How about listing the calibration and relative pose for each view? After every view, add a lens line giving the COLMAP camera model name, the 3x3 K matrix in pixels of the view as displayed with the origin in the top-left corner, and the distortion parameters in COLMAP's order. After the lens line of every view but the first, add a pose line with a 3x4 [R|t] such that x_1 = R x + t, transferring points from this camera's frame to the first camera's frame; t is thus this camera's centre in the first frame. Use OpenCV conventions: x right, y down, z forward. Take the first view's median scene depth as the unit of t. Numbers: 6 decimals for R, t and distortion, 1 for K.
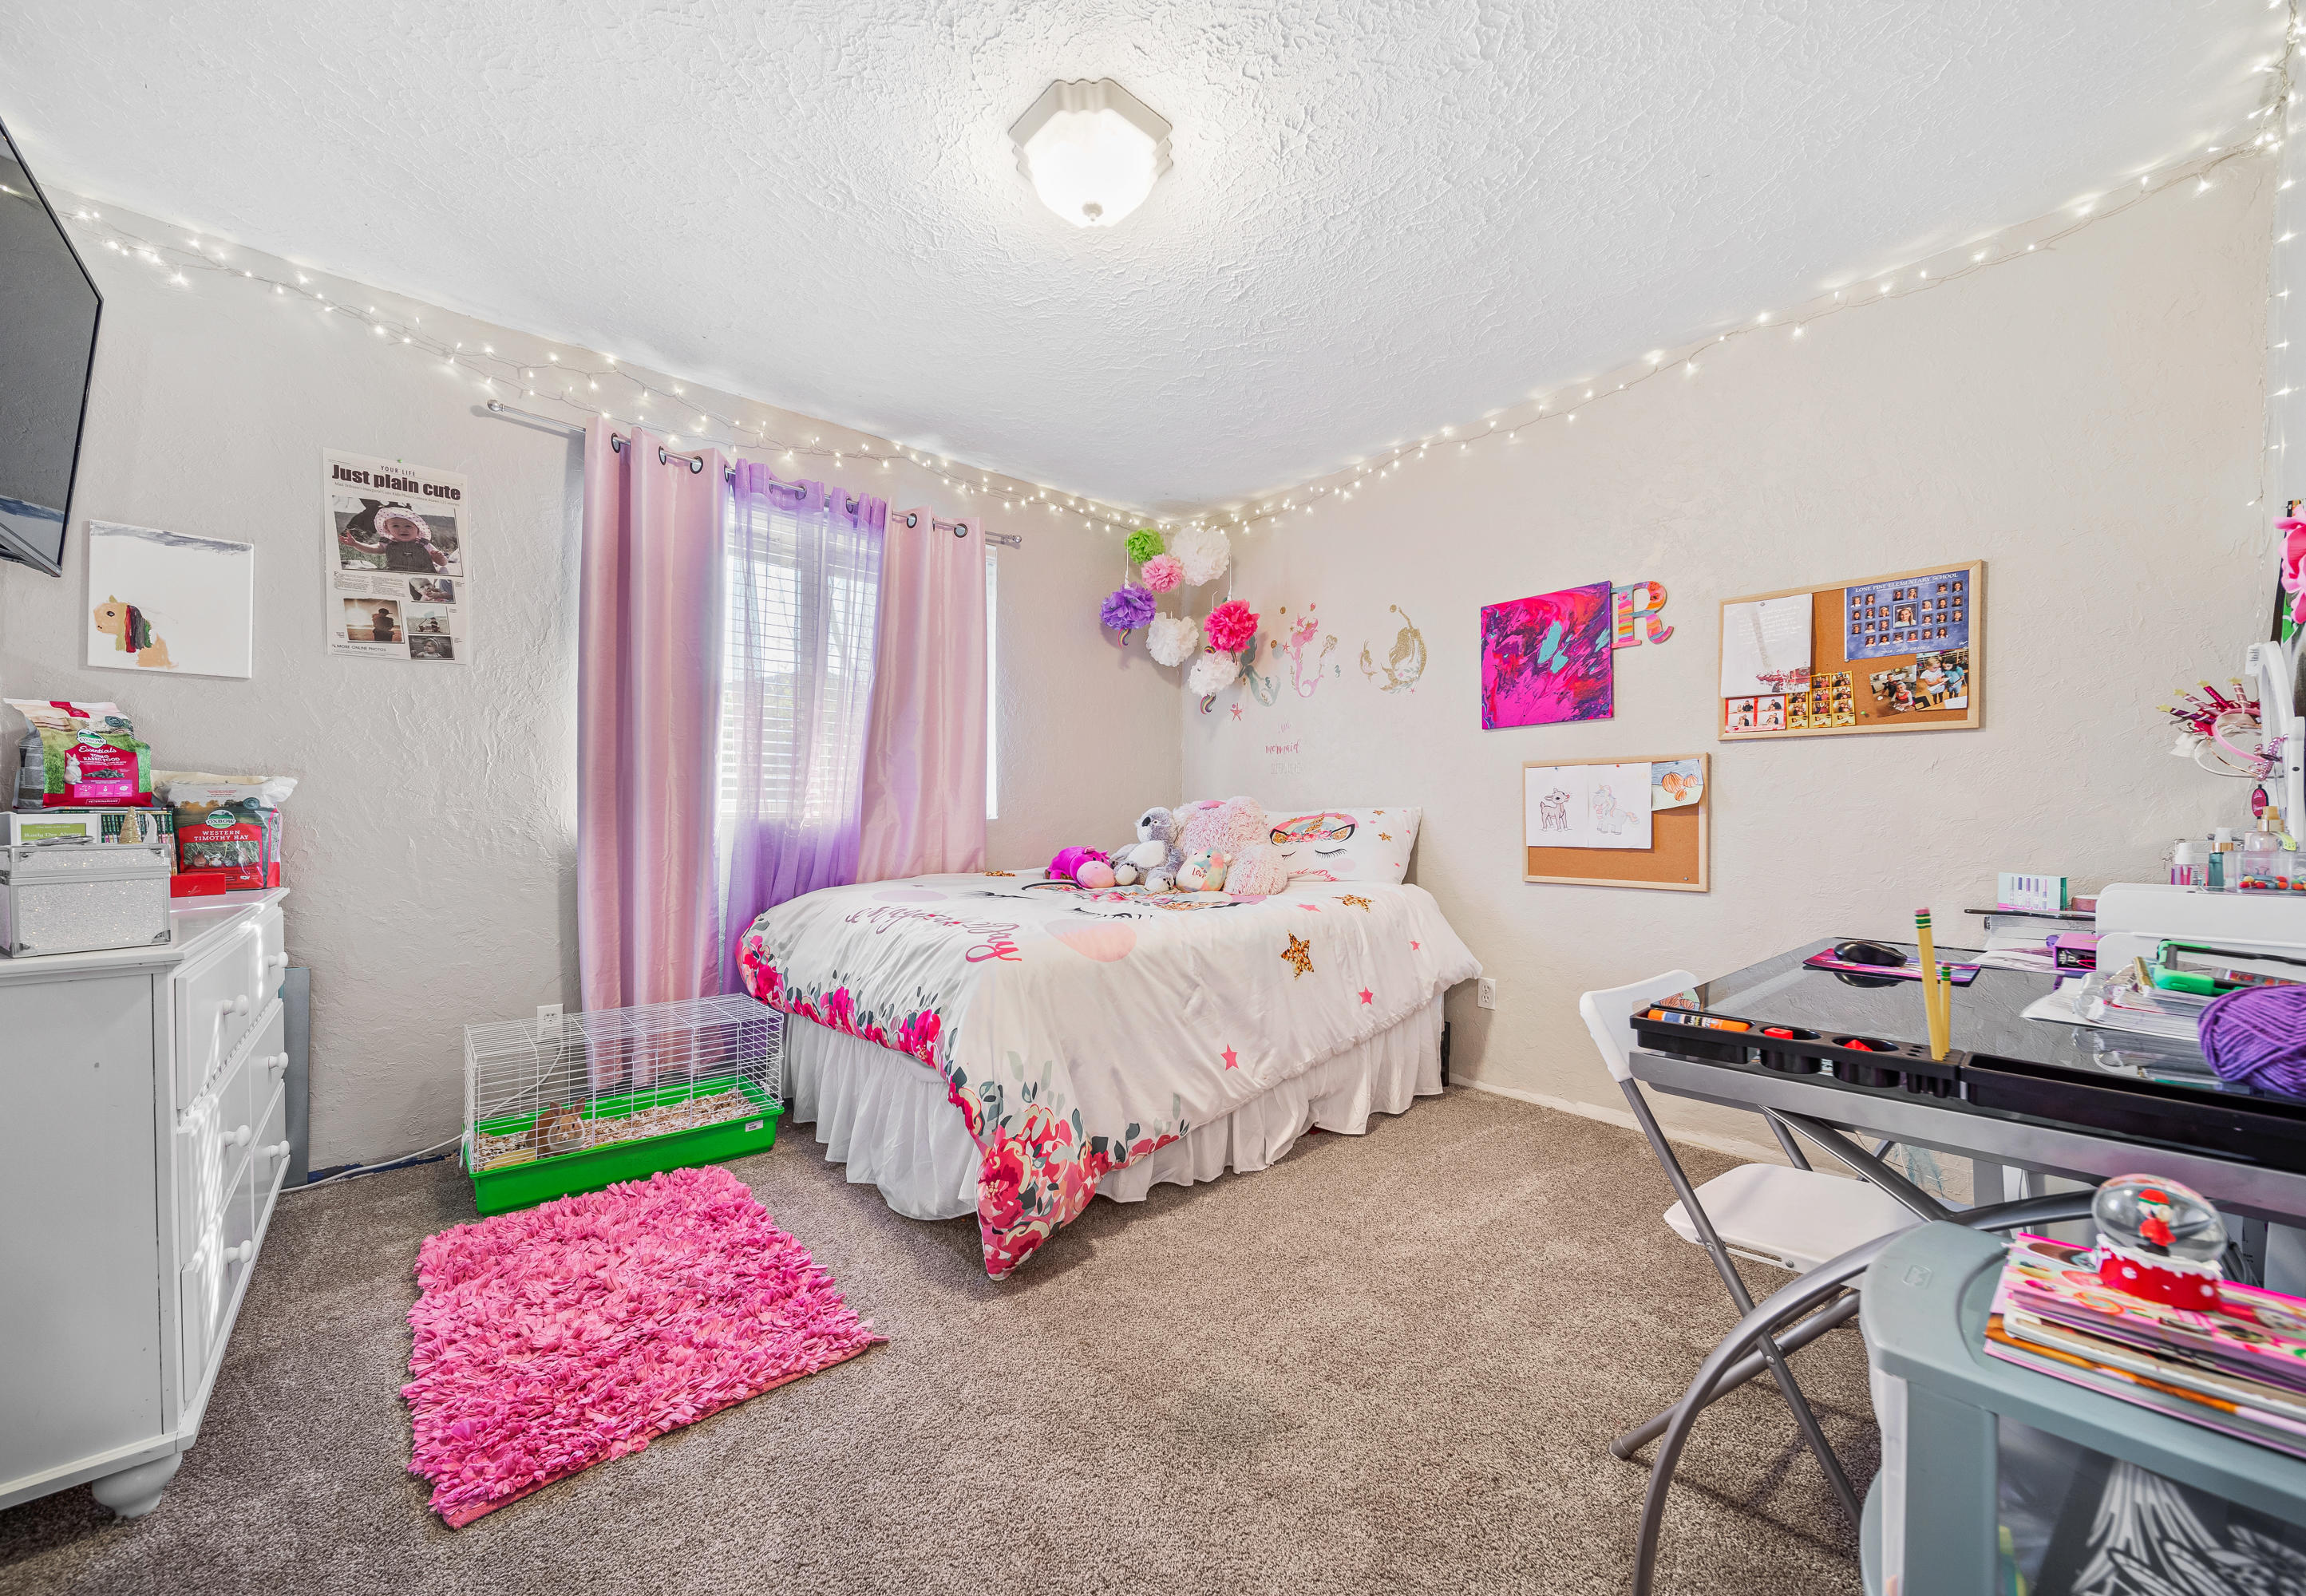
lens RADIAL K [[842.6, 0, 1152.5], [0, 842.6, 816.1], [0, 0, 1]] dist [-0.000985, -0.000030]
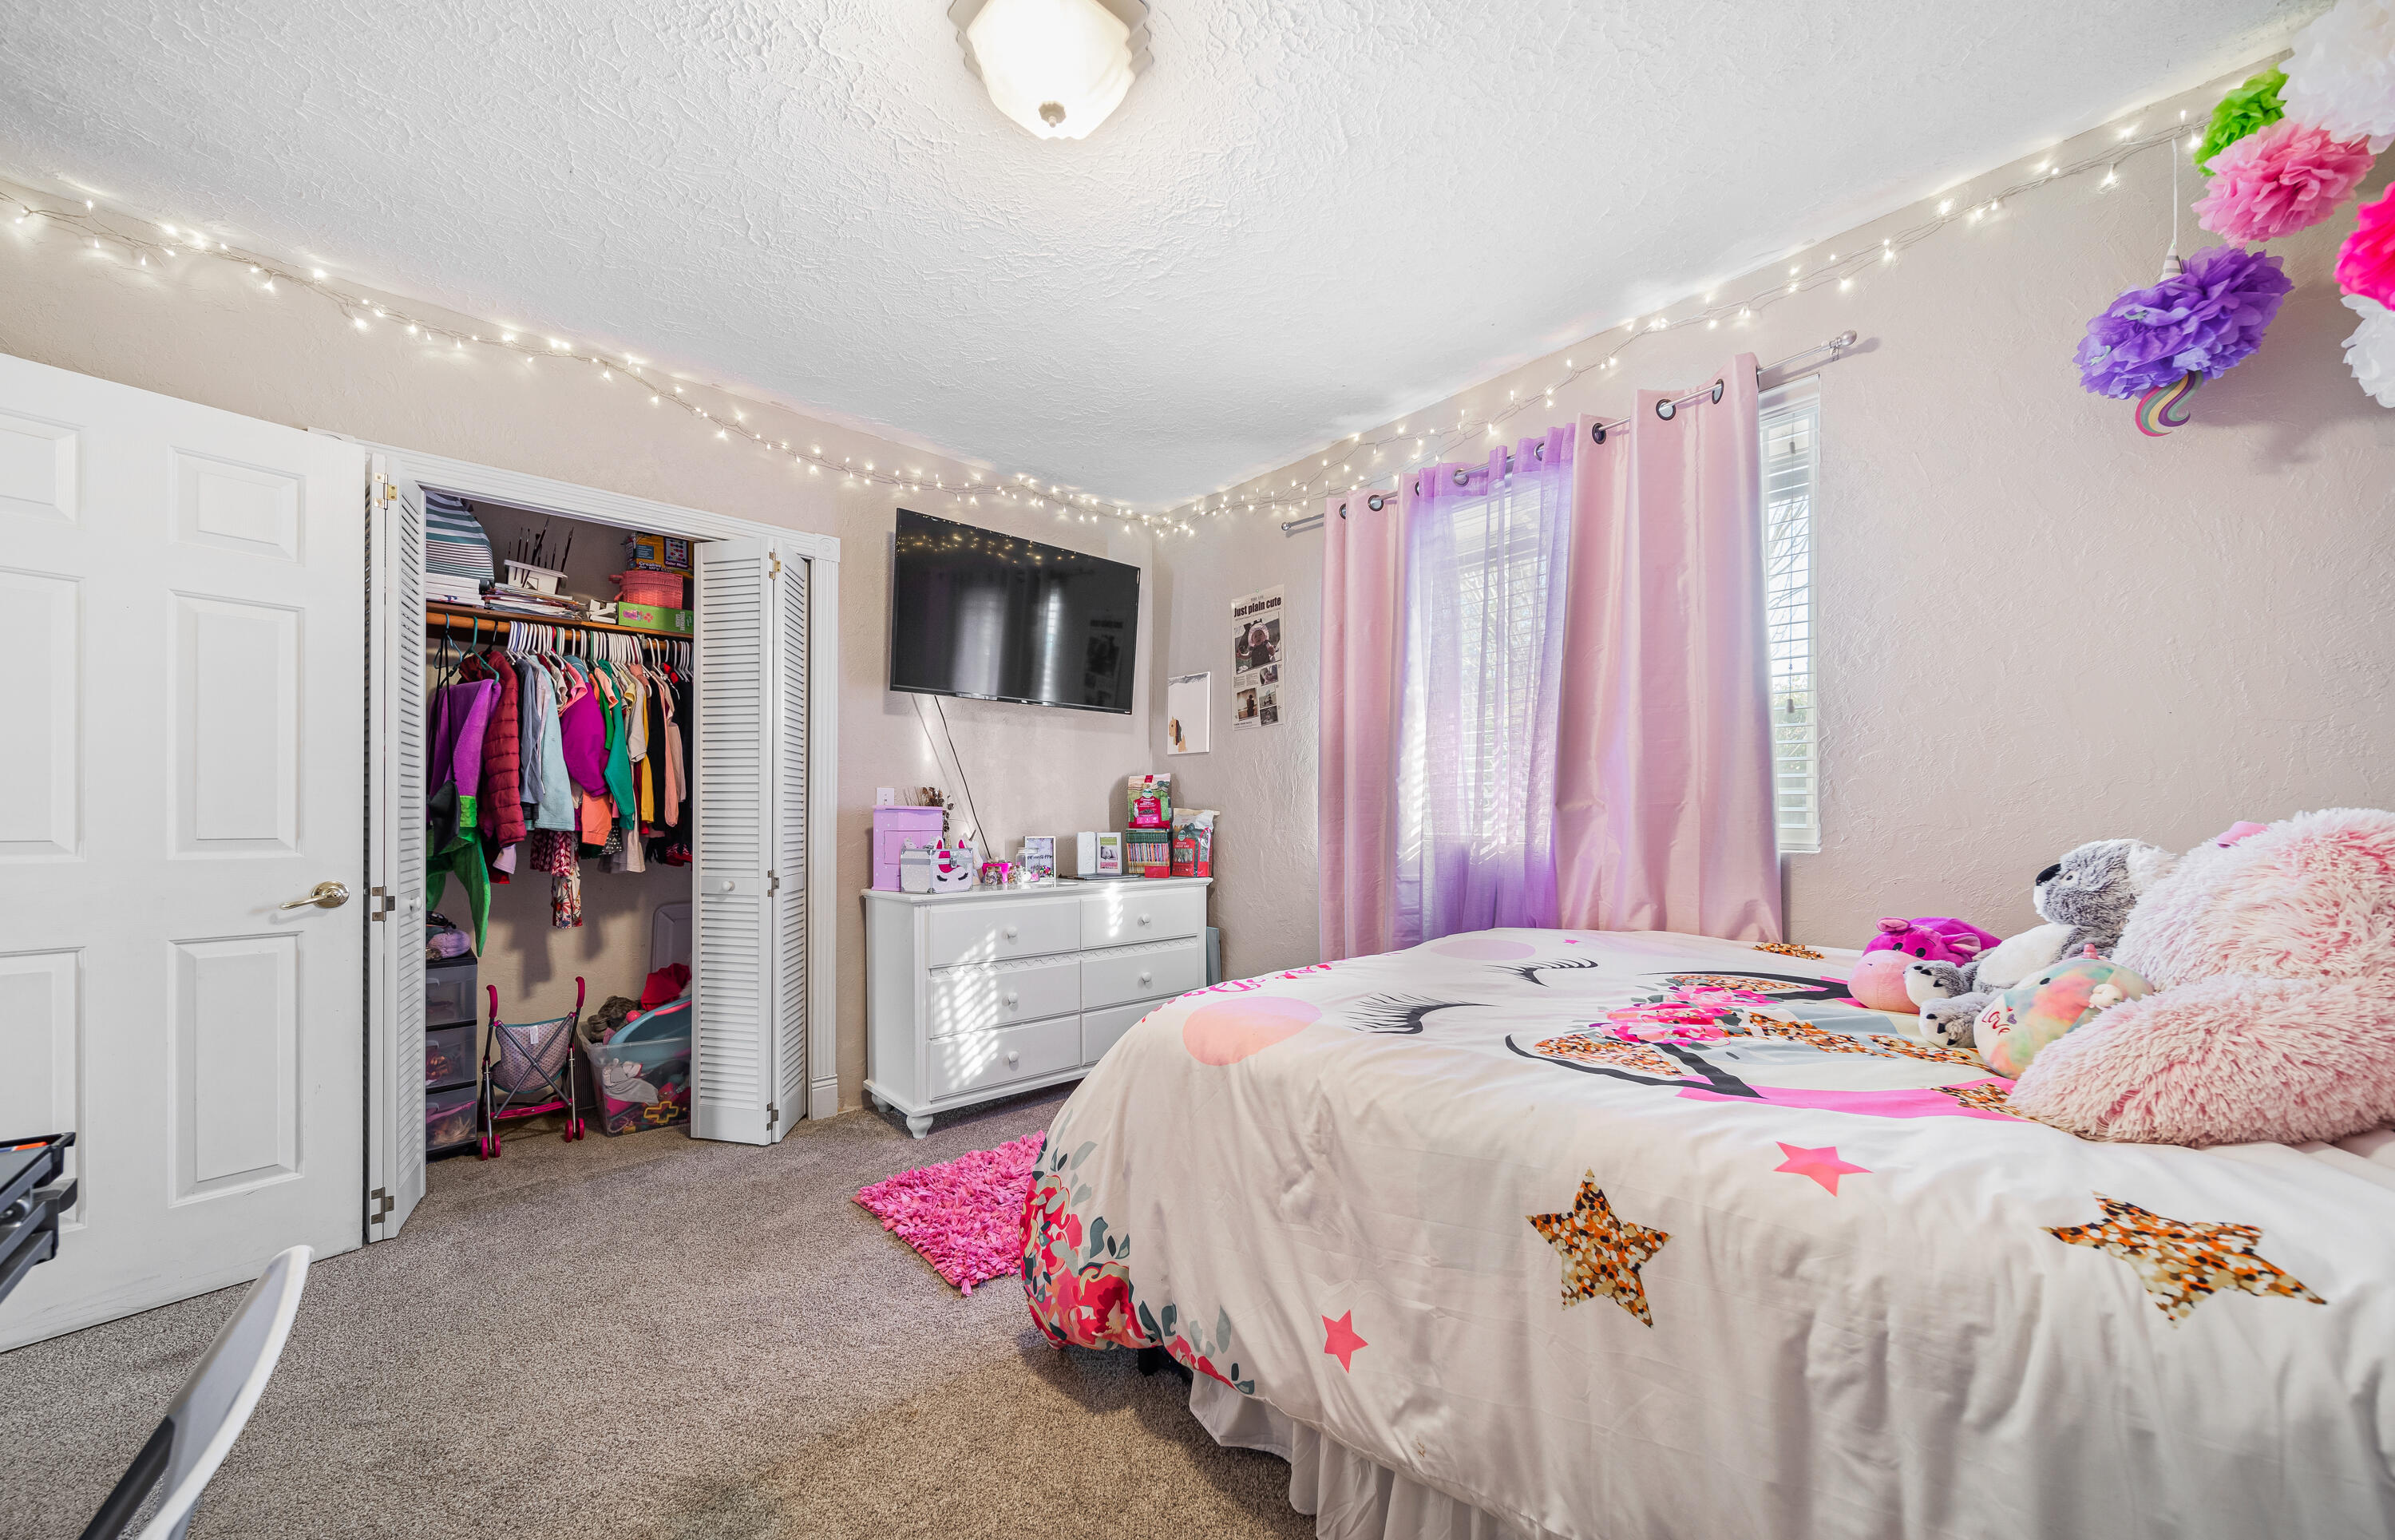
lens RADIAL K [[884.9, 0, 1225.3], [0, 884.9, 812.6], [0, 0, 1]] dist [-0.001080, 0.000019]
pose [[0.001064, -0.006070, -0.999981, 0.637958], [-0.002706, 0.999978, -0.006073, -0.028523], [0.999996, 0.002712, 0.001047, 0.942729]]
